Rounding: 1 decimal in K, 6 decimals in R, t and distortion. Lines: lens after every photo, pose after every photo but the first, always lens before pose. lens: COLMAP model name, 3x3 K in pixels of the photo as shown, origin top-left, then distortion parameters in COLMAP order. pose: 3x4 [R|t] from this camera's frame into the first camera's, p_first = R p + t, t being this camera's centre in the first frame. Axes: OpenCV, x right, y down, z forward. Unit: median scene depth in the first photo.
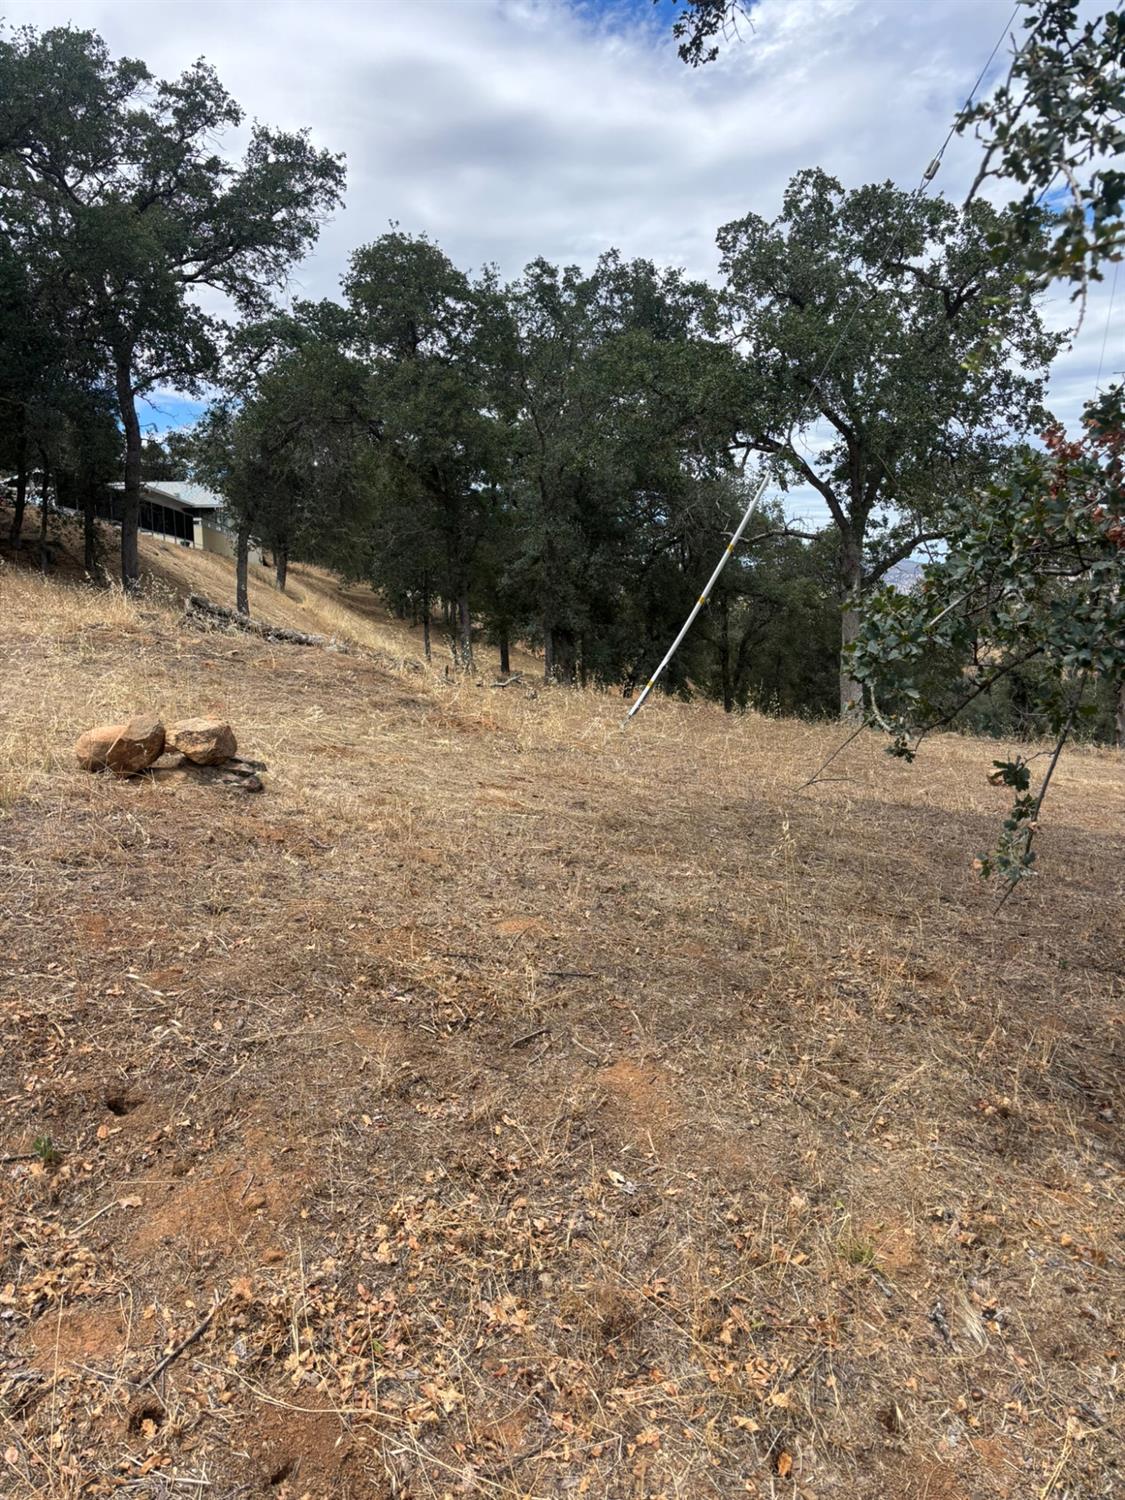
lens RADIAL K [[1121.1, 0, 560.1], [0, 1121.1, 726.6], [0, 0, 1]] dist [0.038801, -0.041054]
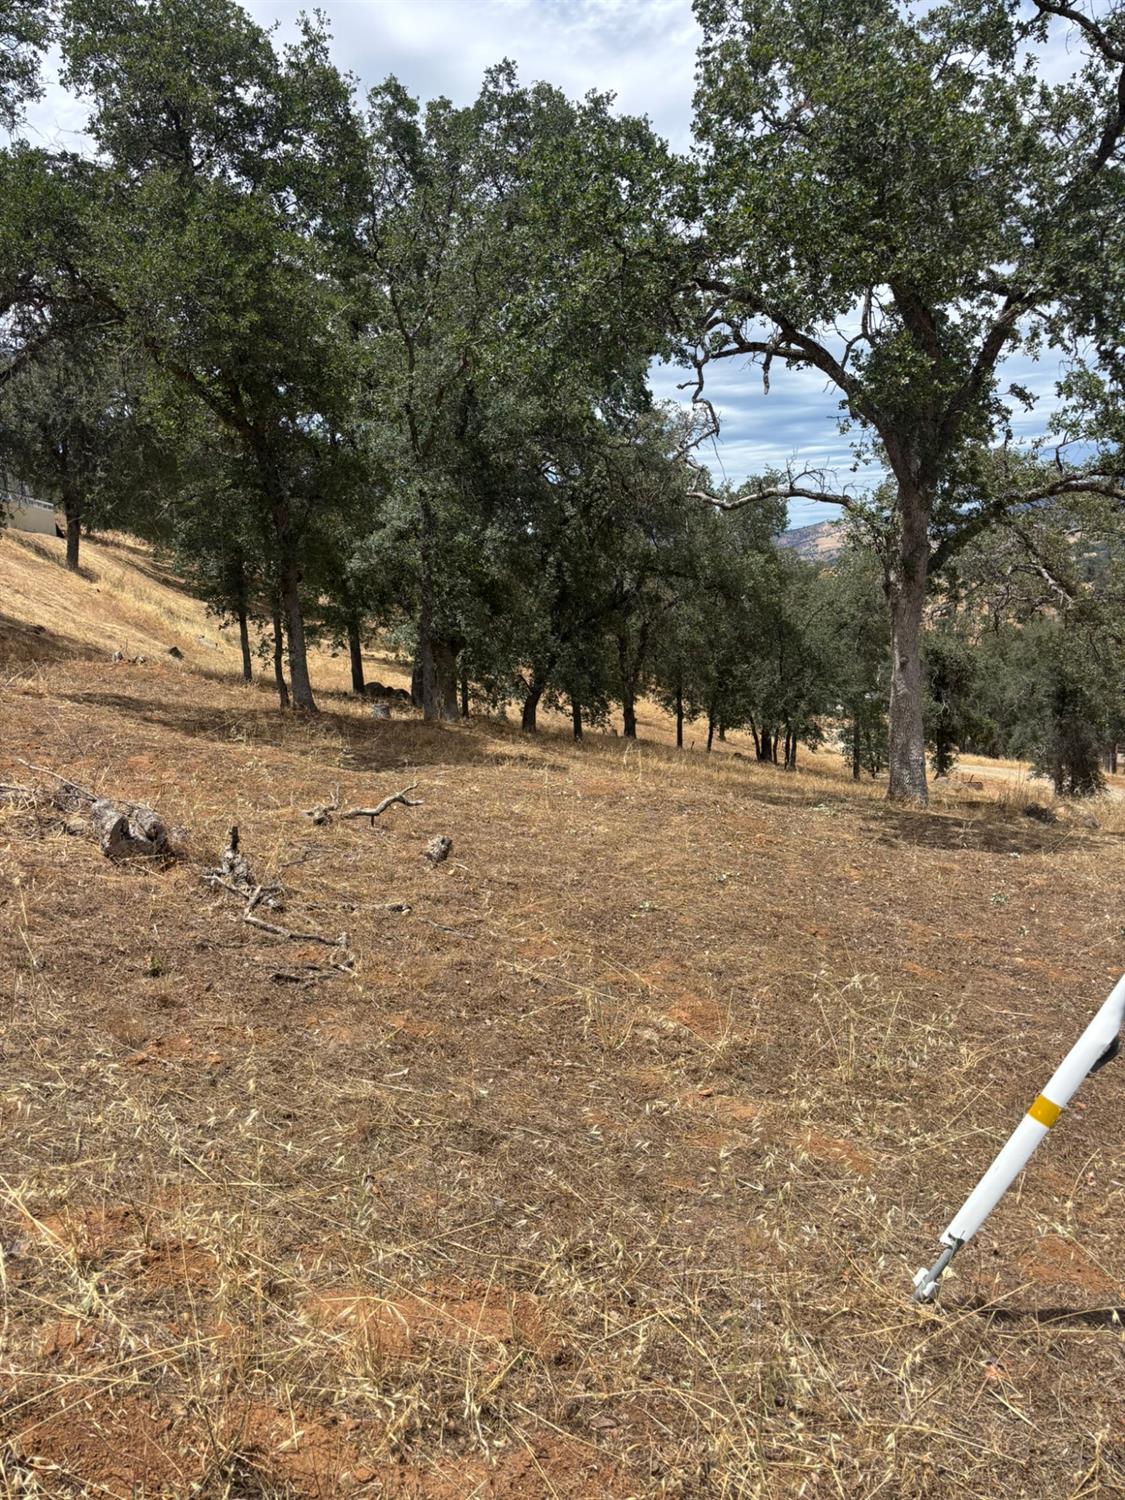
lens RADIAL K [[1125.8, 0, 591.3], [0, 1125.8, 743.7], [0, 0, 1]] dist [0.001520, -0.000241]
pose [[0.987200, -0.036615, 0.155226, -0.020150], [0.029576, 0.998437, 0.047420, -0.053830], [-0.156720, -0.042222, 0.986740, 0.321099]]
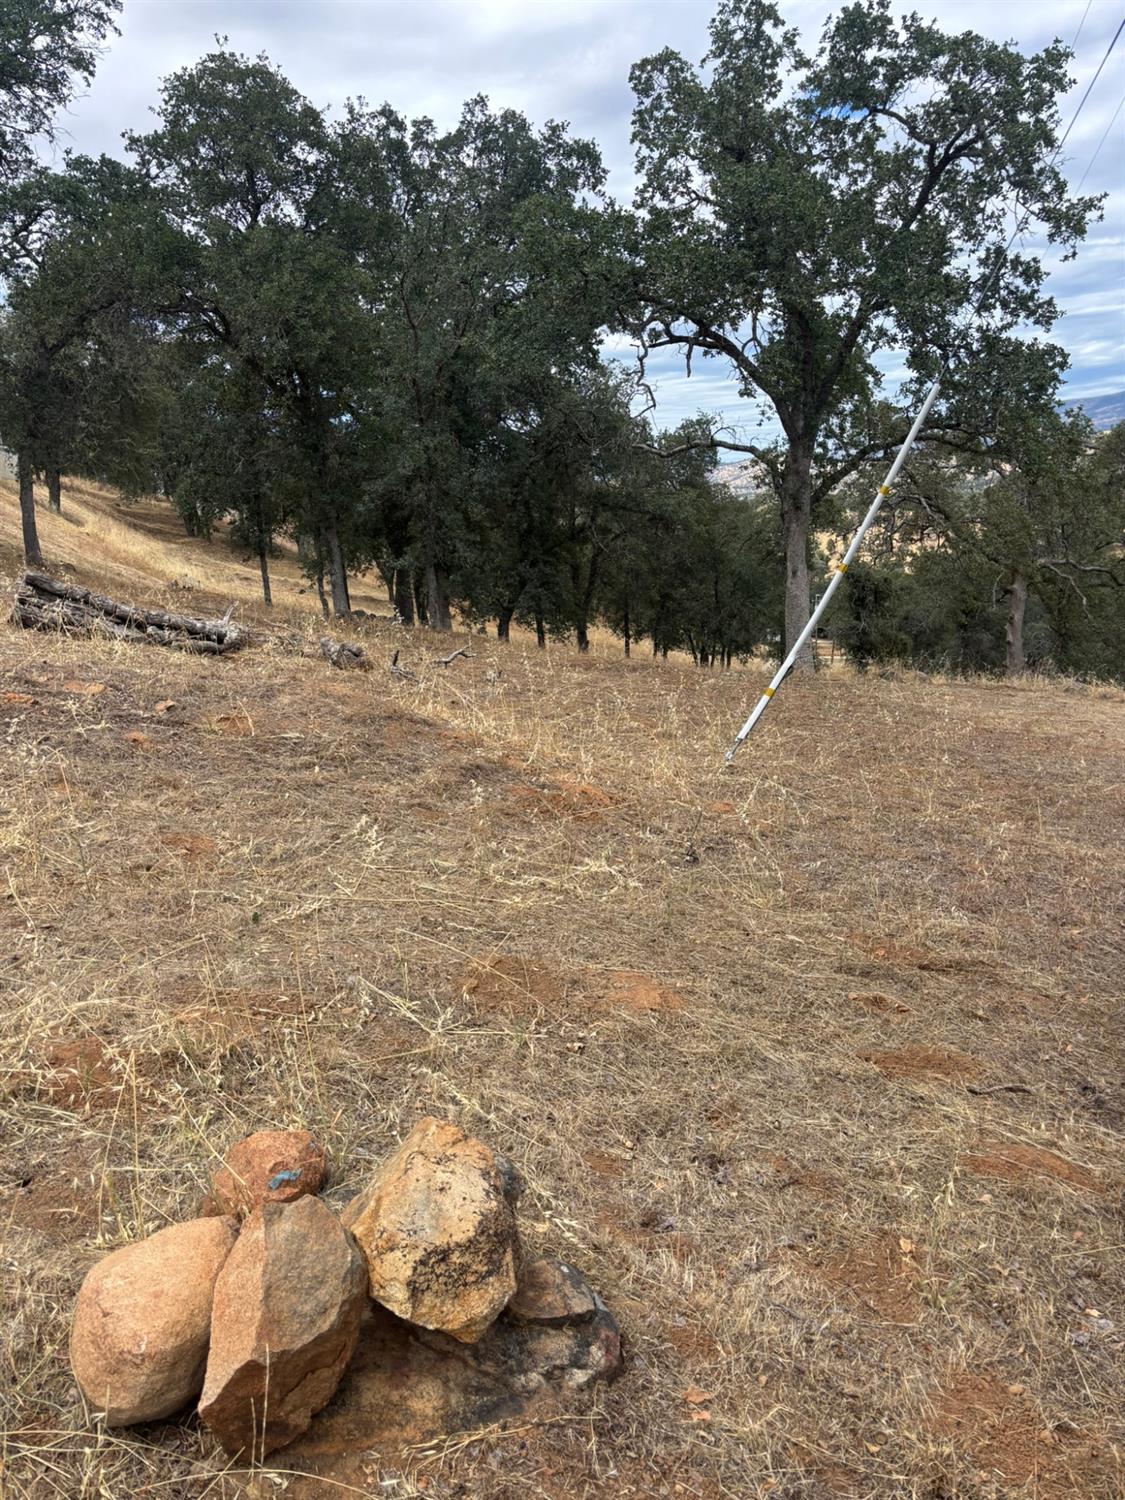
lens RADIAL K [[1106.1, 0, 575.3], [0, 1106.1, 740.9], [0, 0, 1]] dist [0.056295, -0.057833]
pose [[0.980196, -0.070872, 0.184913, -0.069028], [0.052331, 0.993273, 0.103294, -0.034812], [-0.190990, -0.091572, 0.977311, 0.140945]]
